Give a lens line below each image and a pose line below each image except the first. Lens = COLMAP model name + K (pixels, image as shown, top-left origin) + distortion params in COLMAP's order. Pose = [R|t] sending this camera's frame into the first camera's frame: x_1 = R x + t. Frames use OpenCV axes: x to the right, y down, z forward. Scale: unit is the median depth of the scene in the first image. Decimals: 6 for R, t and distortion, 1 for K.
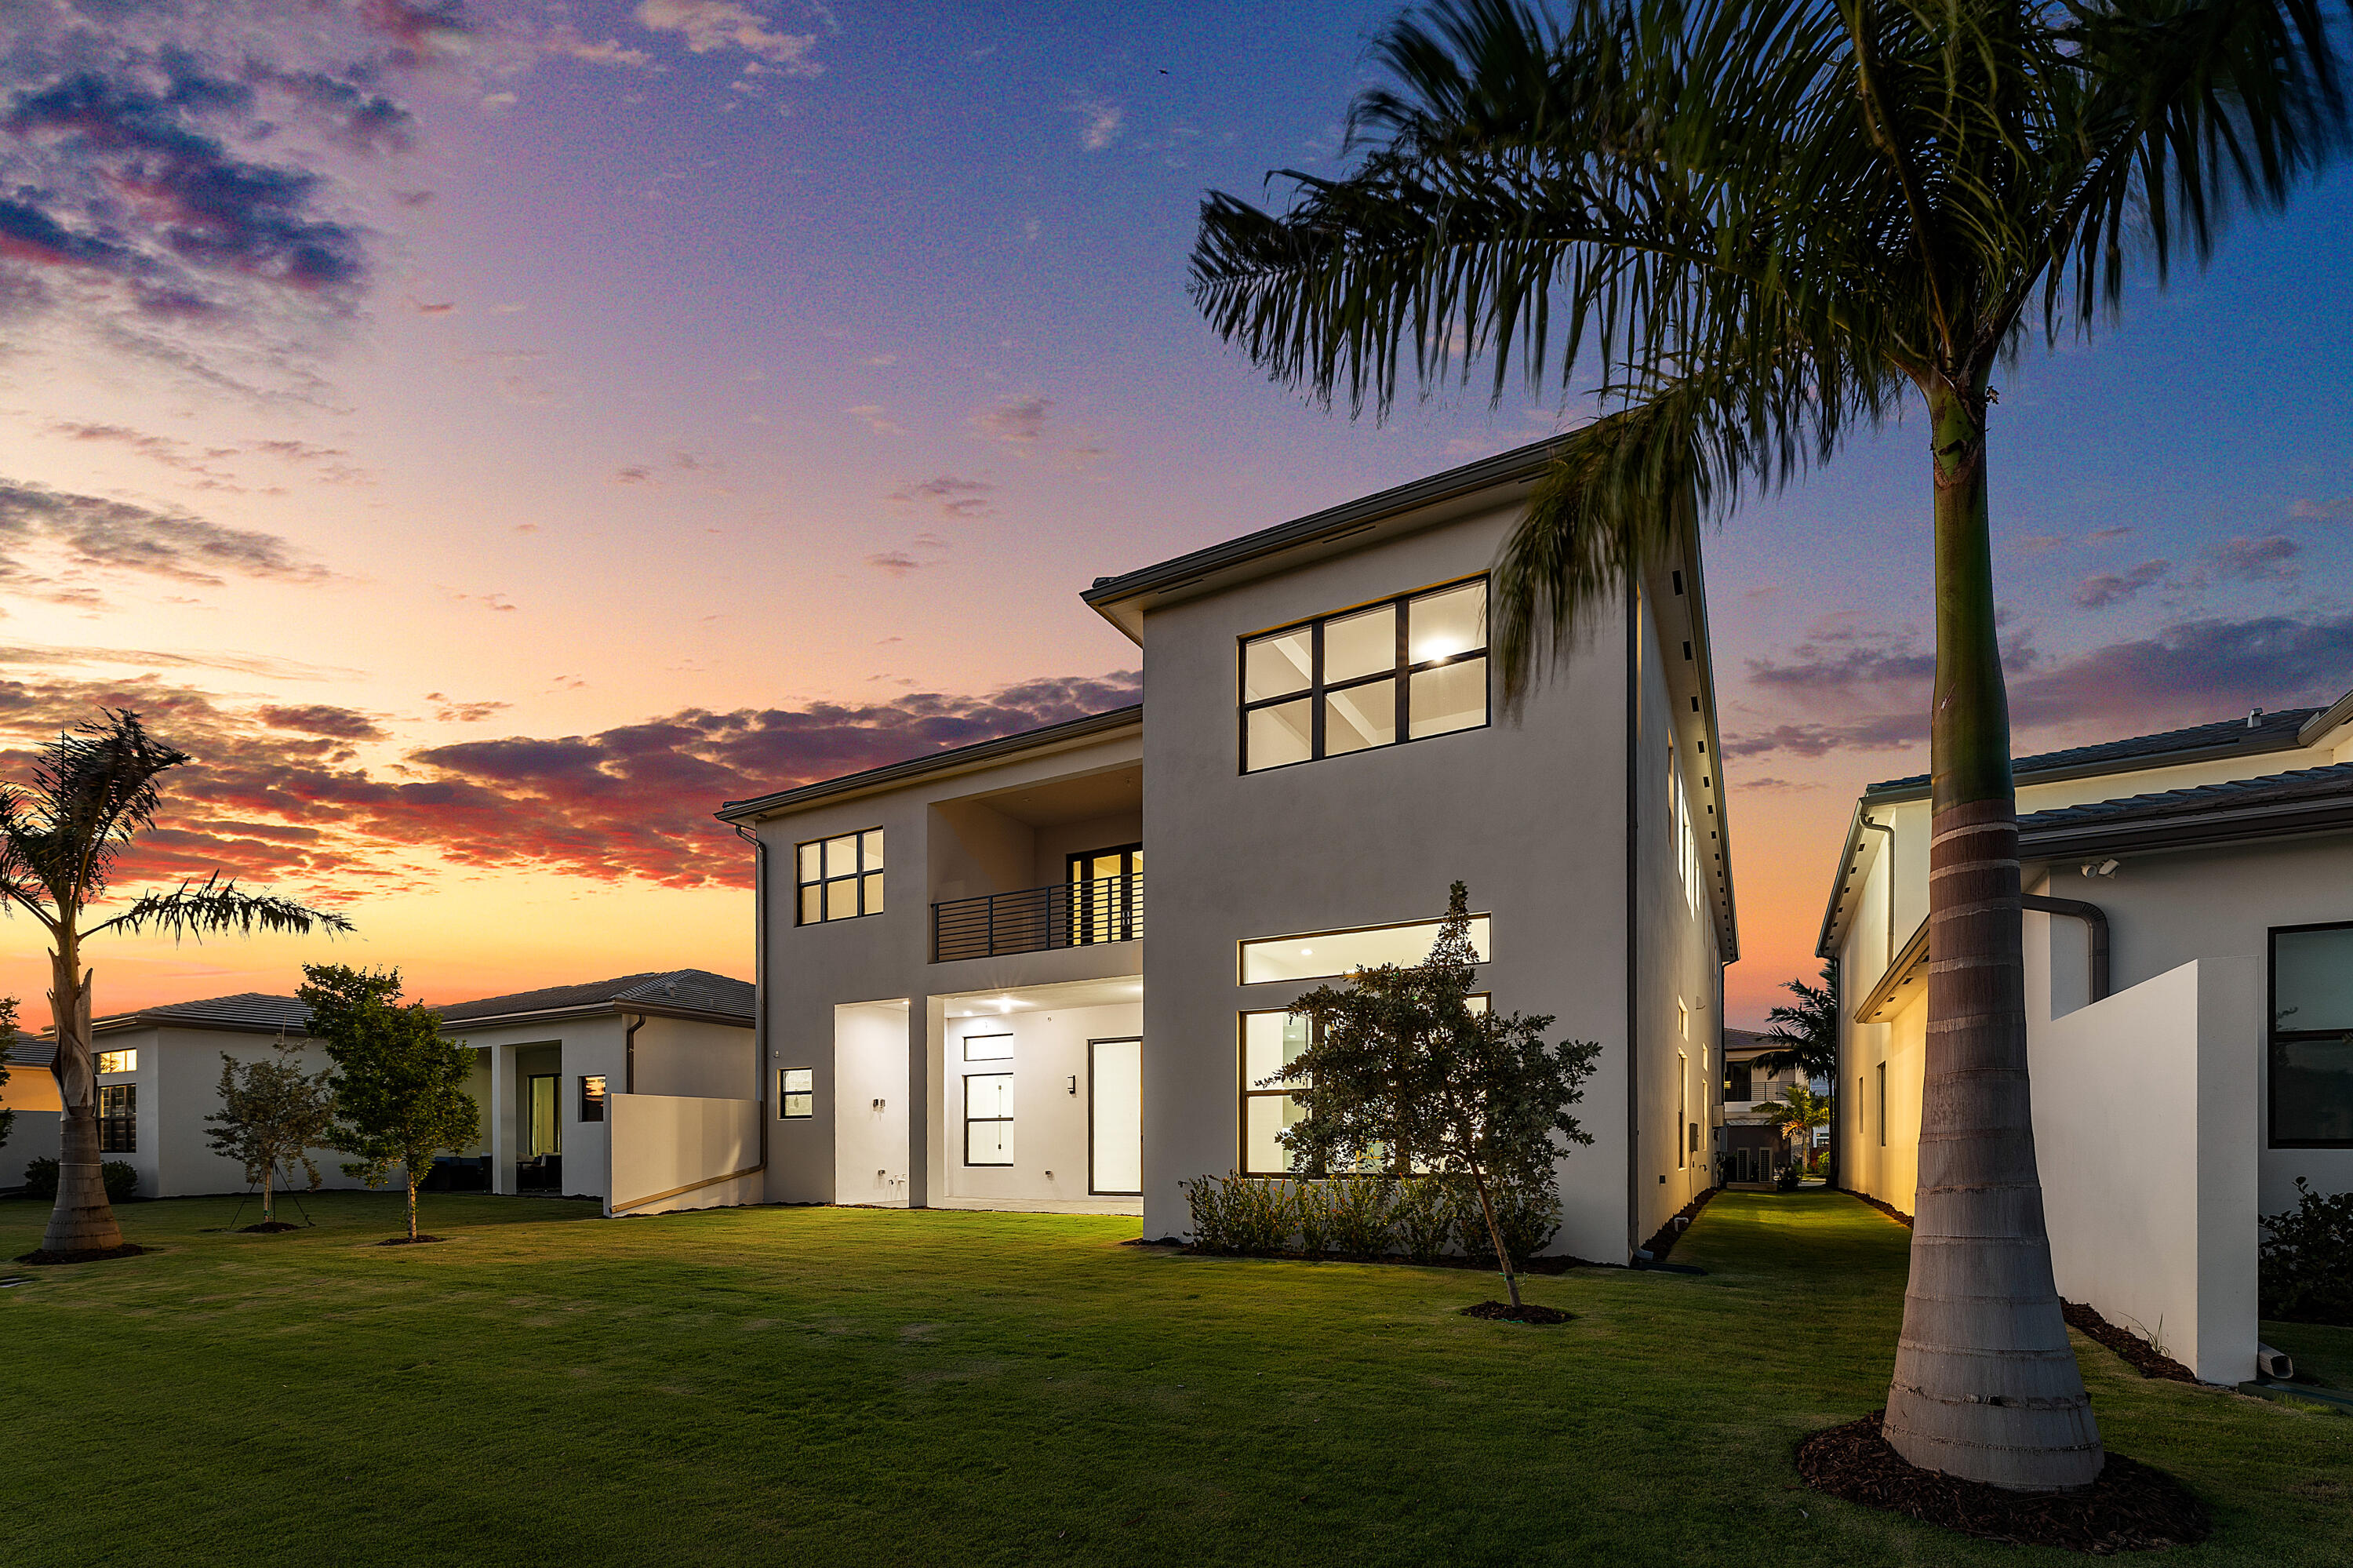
lens RADIAL K [[973.7, 0, 1176.5], [0, 973.7, 784.0], [0, 0, 1]] dist [0.000818, -0.000094]
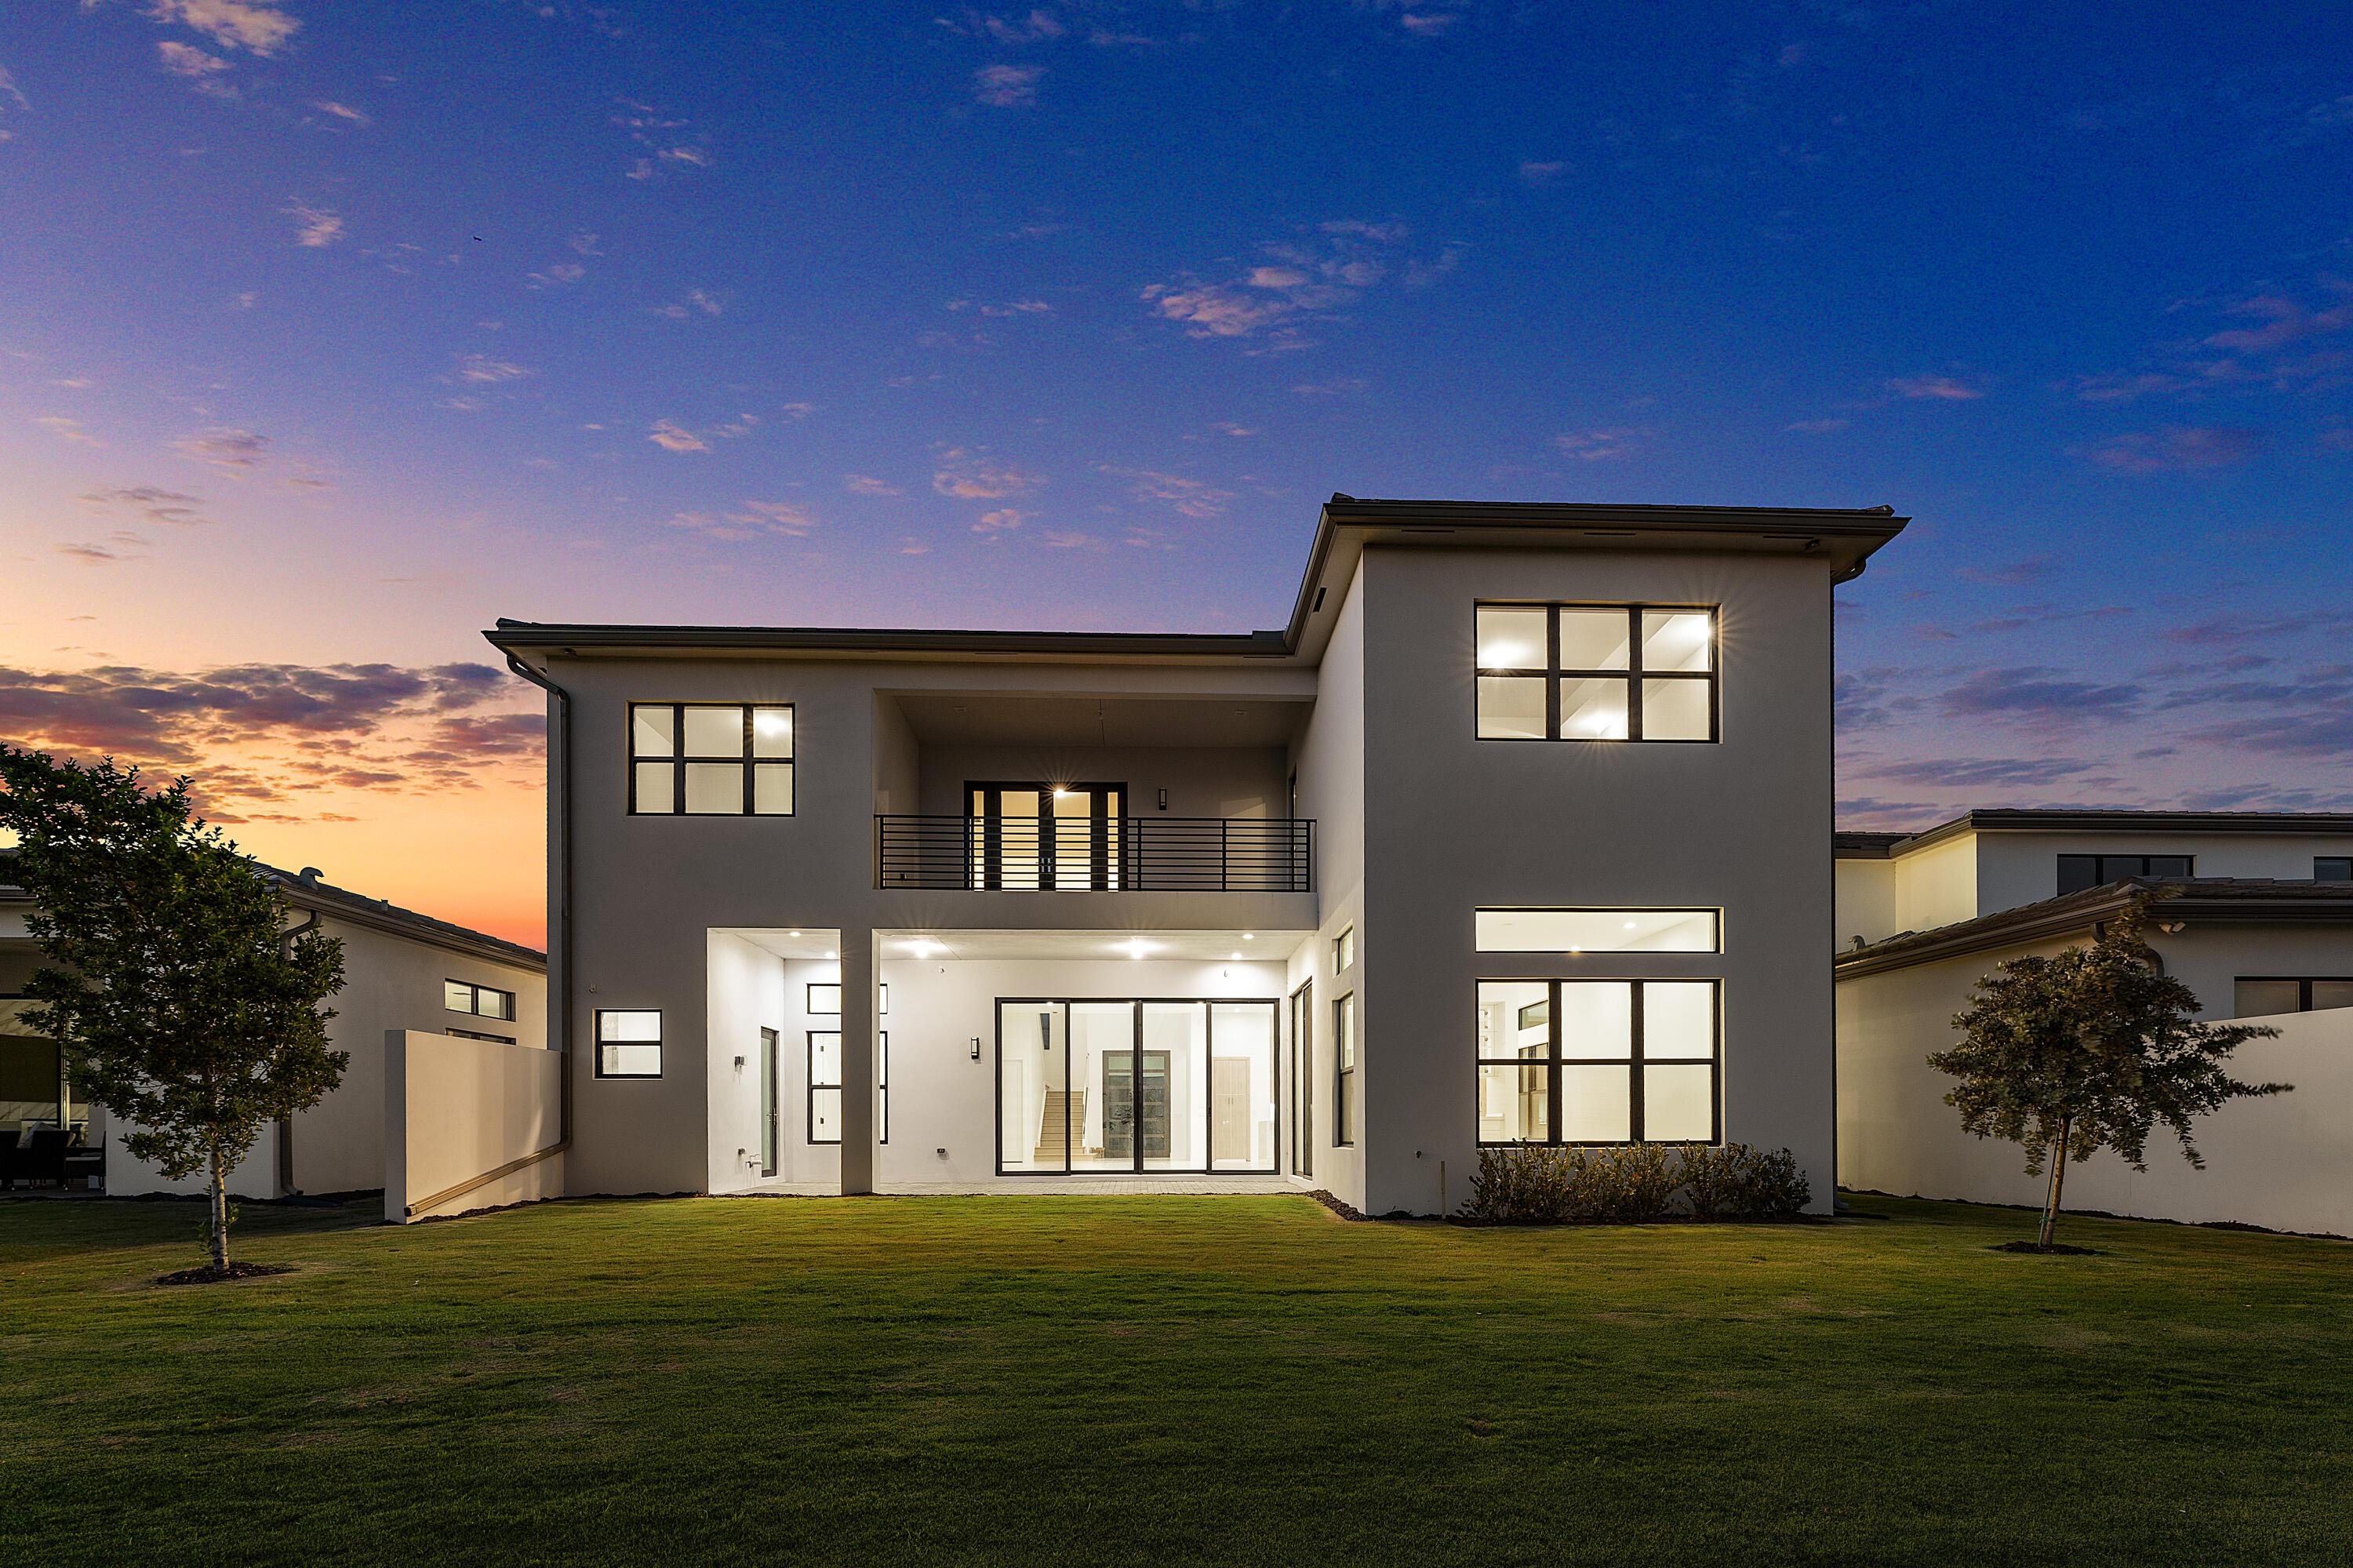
lens RADIAL K [[987.9, 0, 1176.5], [0, 987.9, 784.0], [0, 0, 1]] dist [-0.000320, -0.000045]
pose [[0.856793, 0.172434, 0.485975, -0.449504], [-0.181802, 0.982930, -0.028238, 0.079120], [-0.482548, -0.064157, 0.873516, 0.186885]]
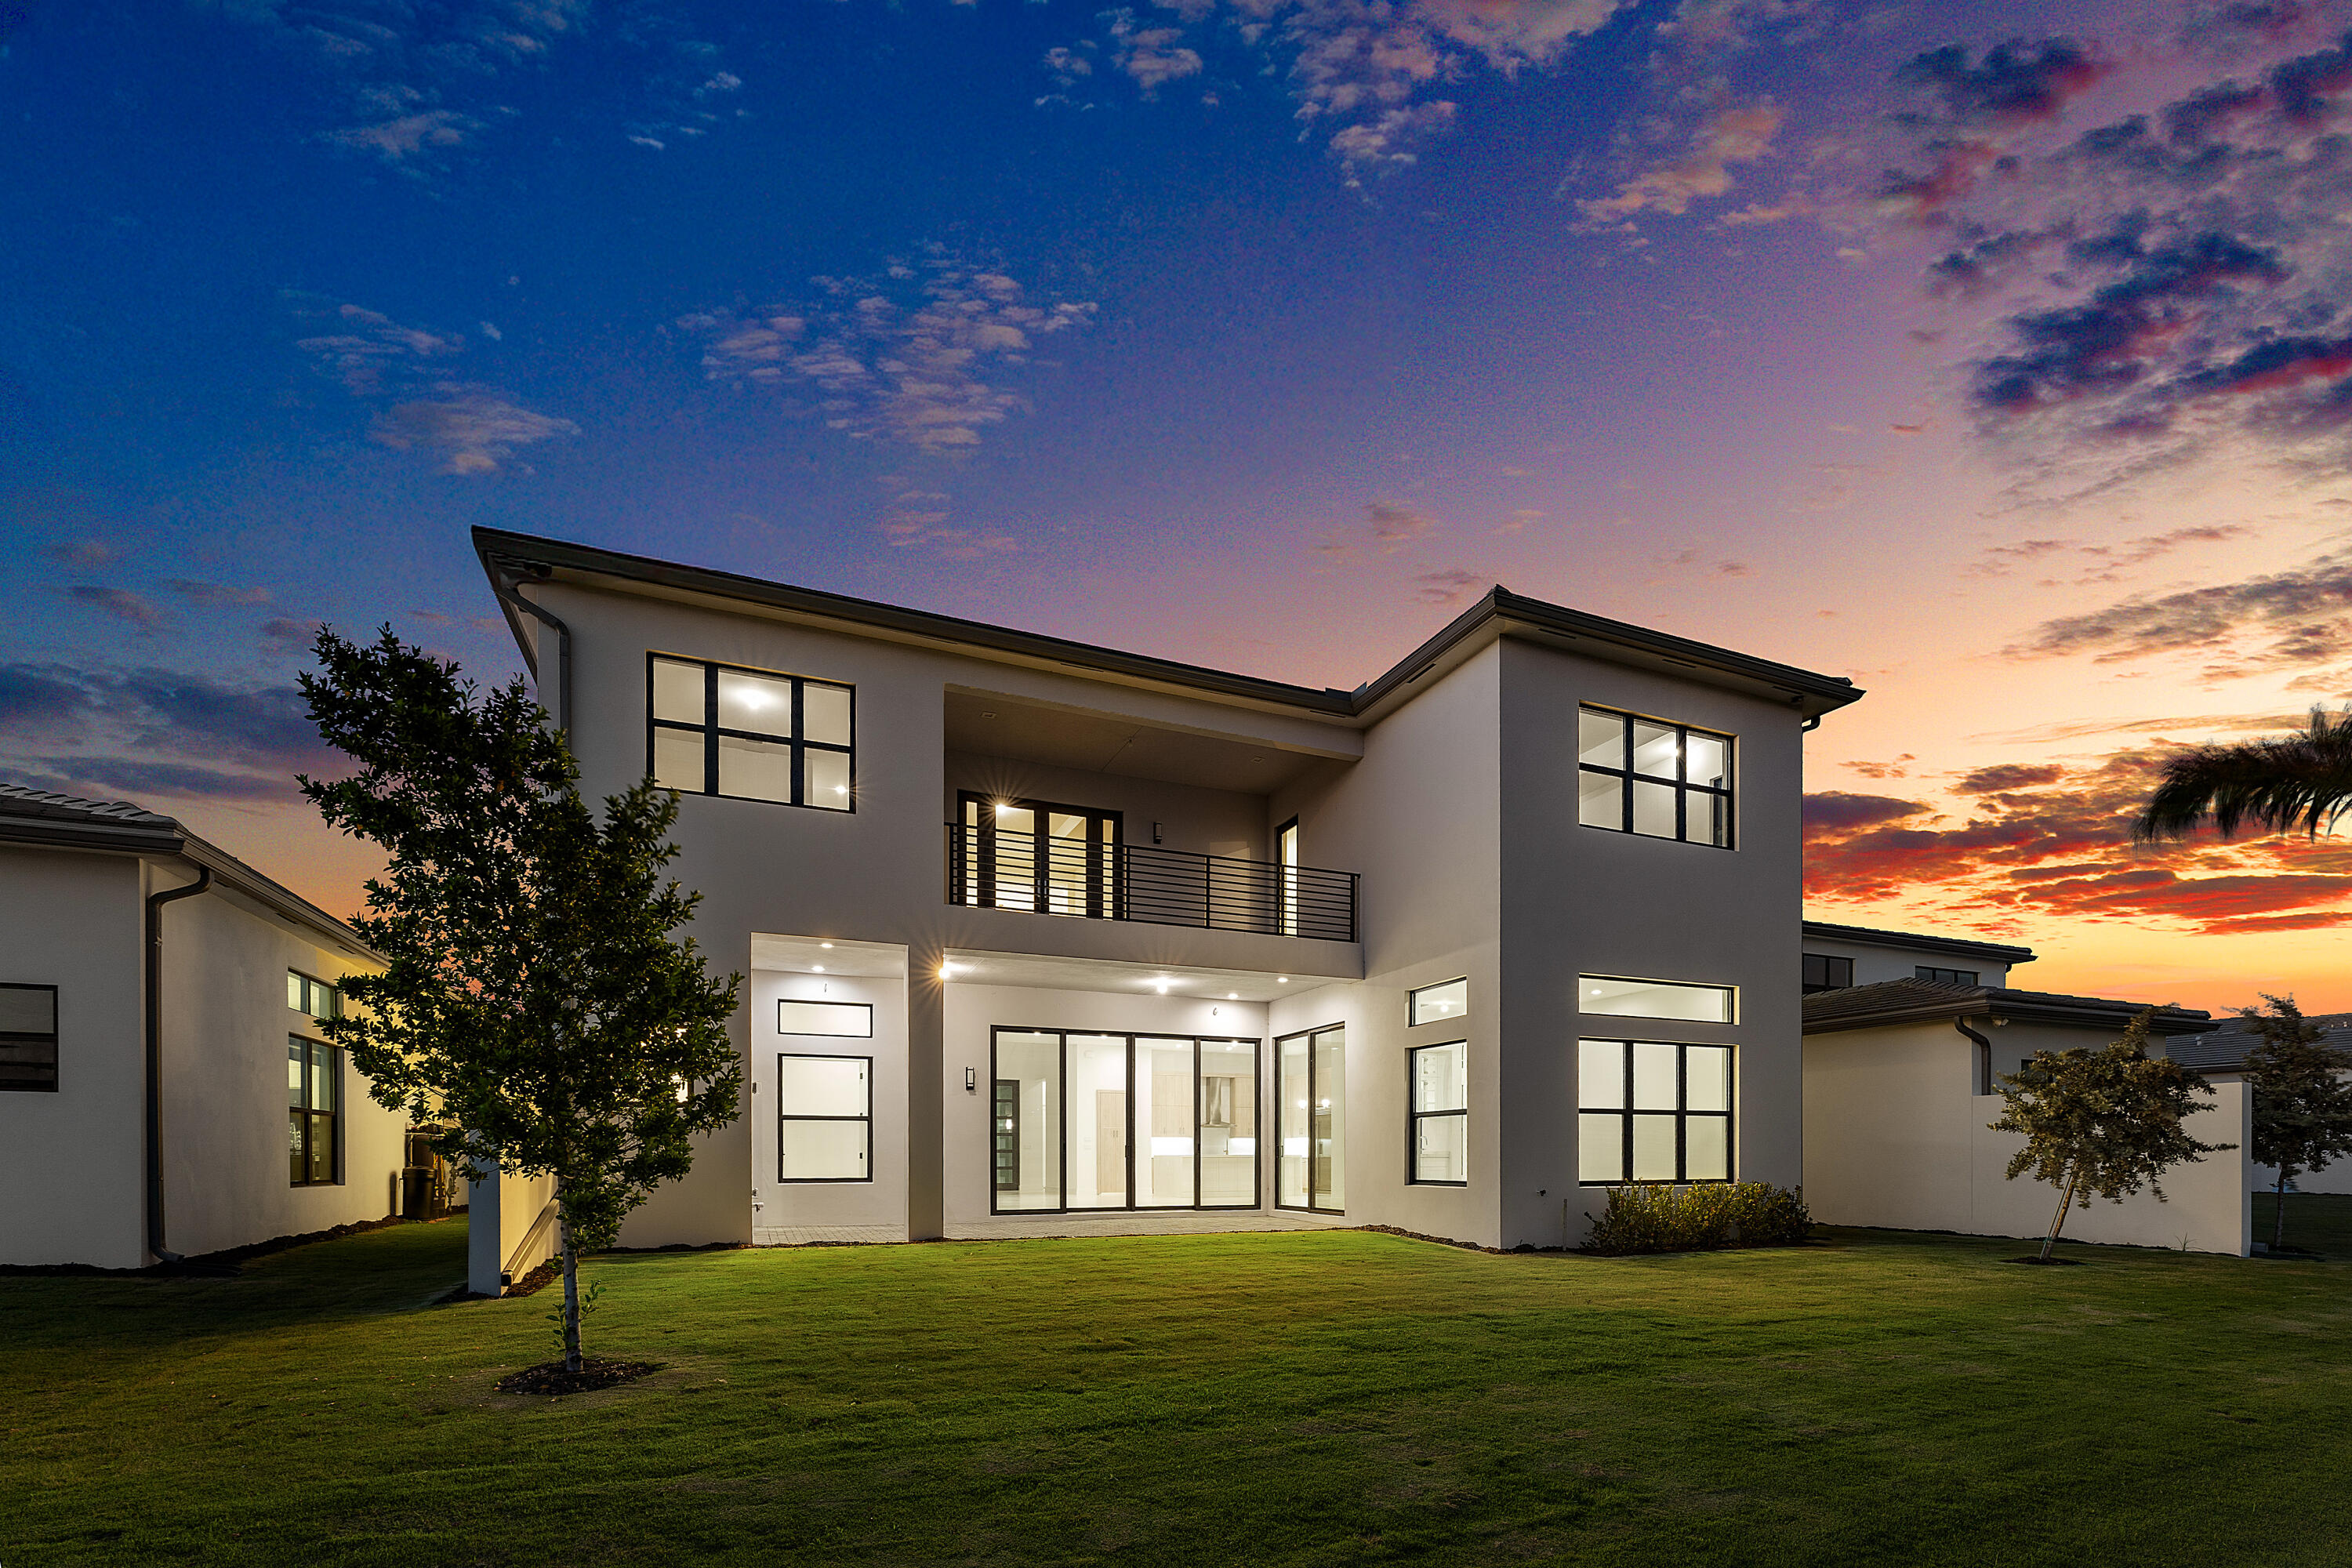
lens RADIAL K [[987.4, 0, 1177.1], [0, 987.4, 814.3], [0, 0, 1]] dist [-0.000376, -0.000143]
pose [[0.619694, 0.260788, 0.740249, -0.709158], [-0.278349, 0.954899, -0.103391, 0.149978], [-0.733826, -0.141977, 0.664335, 0.400466]]
